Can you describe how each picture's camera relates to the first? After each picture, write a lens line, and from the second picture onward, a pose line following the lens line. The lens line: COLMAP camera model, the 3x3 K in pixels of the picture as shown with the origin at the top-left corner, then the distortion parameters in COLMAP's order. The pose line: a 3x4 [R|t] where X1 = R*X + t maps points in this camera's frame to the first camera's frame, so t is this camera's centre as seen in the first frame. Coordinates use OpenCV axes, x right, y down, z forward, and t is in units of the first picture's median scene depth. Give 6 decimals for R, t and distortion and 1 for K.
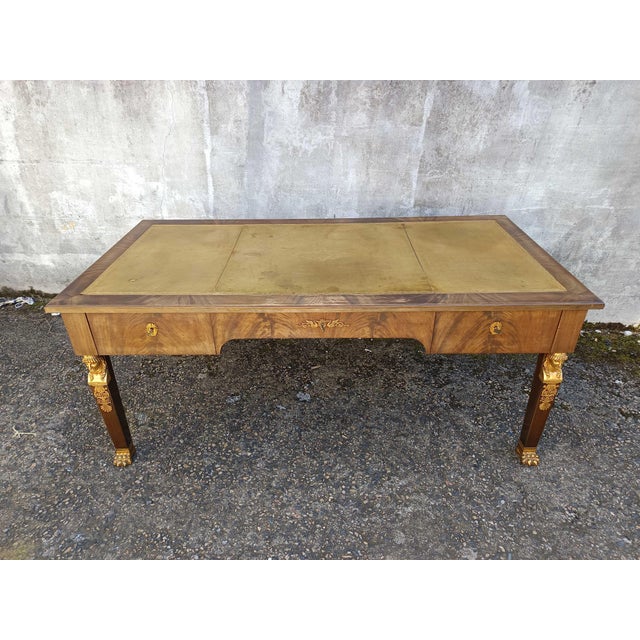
lens RADIAL K [[449.1, 0, 323.3], [0, 449.1, 318.7], [0, 0, 1]] dist [0.021237, -0.023081]
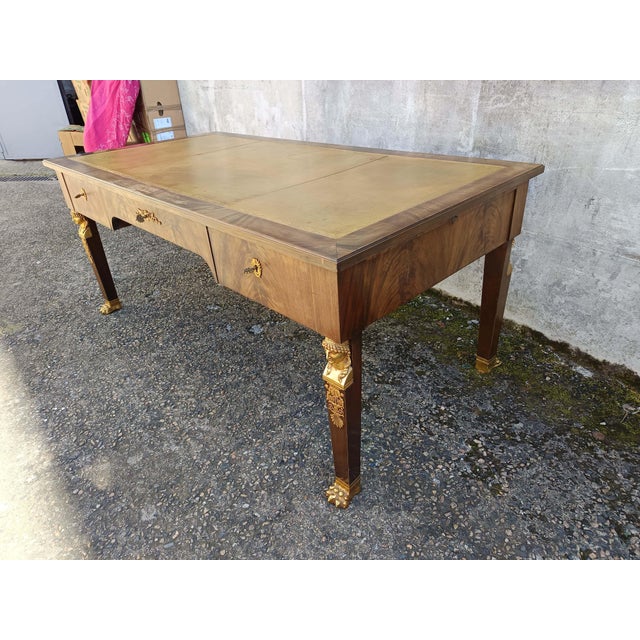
lens RADIAL K [[447.5, 0, 323.6], [0, 447.5, 324.7], [0, 0, 1]] dist [0.032168, -0.031554]
pose [[0.699480, 0.340253, -0.628455, 0.641502], [-0.316660, 0.935911, 0.154265, -0.026596], [0.640667, 0.091102, 0.762396, 0.358612]]
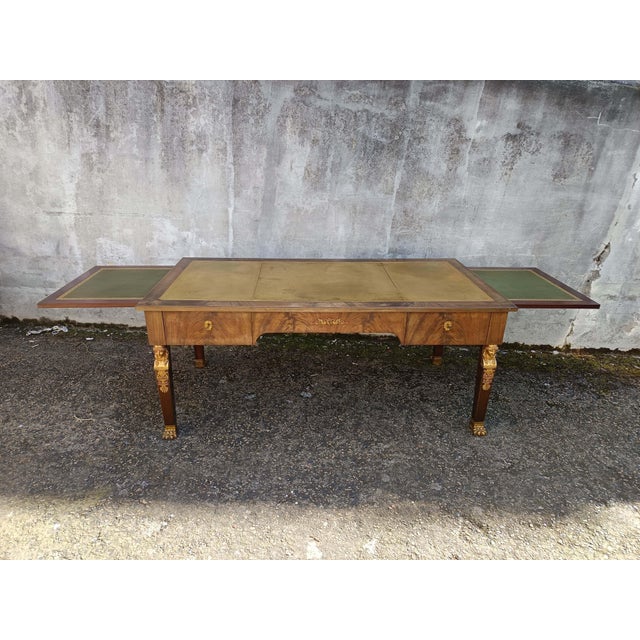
lens RADIAL K [[447.5, 0, 324.8], [0, 447.5, 317.8], [0, 0, 1]] dist [0.032168, -0.031554]
pose [[0.997833, 0.008130, 0.065290, -0.074594], [0.001335, 0.989630, -0.143634, 0.138183], [-0.065781, 0.143410, 0.987475, -0.278131]]
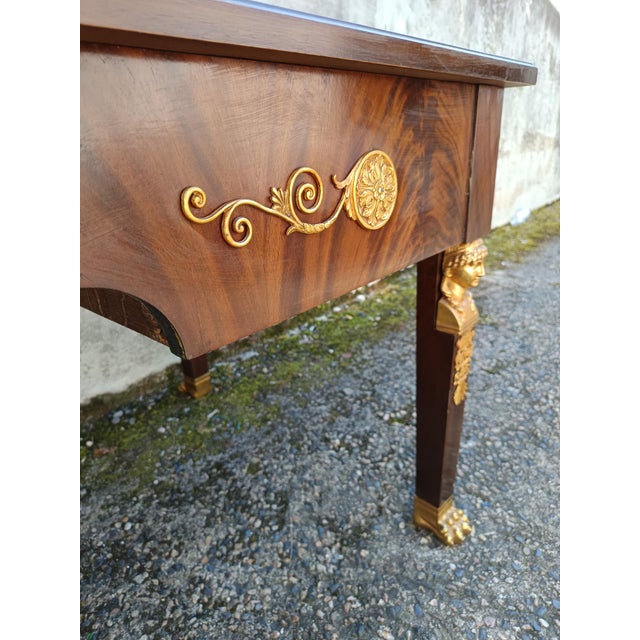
lens RADIAL K [[449.1, 0, 319.3], [0, 449.1, 324.9], [0, 0, 1]] dist [0.021237, -0.023081]
pose [[0.538225, -0.331141, 0.775022, 0.035216], [0.464873, 0.883684, 0.054731, -0.003227], [-0.702999, 0.330829, 0.629560, 0.686373]]
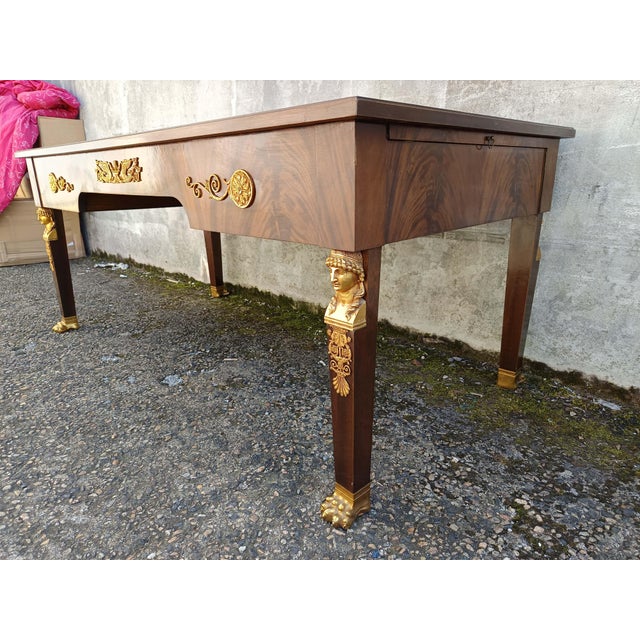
lens RADIAL K [[449.1, 0, 323.6], [0, 449.1, 323.7], [0, 0, 1]] dist [0.021237, -0.023081]
pose [[0.814844, 0.185461, -0.549211, 0.500476], [-0.293173, 0.949185, -0.114443, 0.101799], [0.500078, 0.254267, 0.827810, 0.513532]]
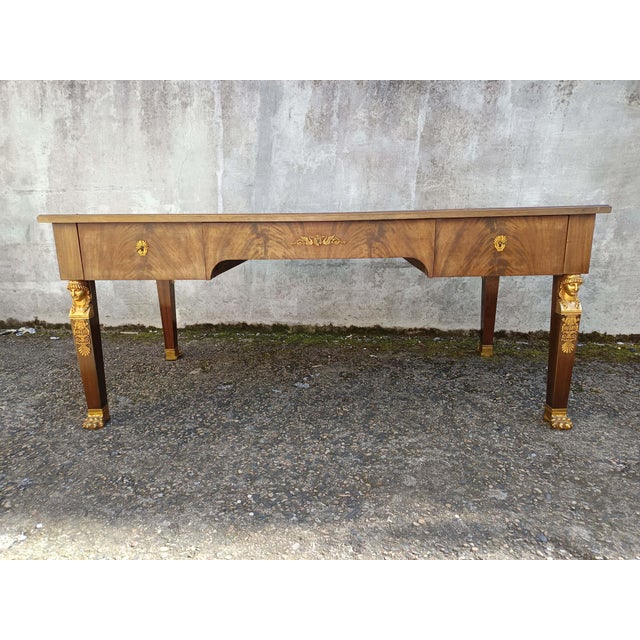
lens RADIAL K [[447.5, 0, 323.6], [0, 447.5, 317.8], [0, 0, 1]] dist [0.032168, -0.031554]
pose [[0.999564, -0.002397, -0.029434, 0.026318], [-0.006507, 0.954331, -0.298681, 0.309857], [0.028806, 0.298742, 0.953899, 0.089359]]
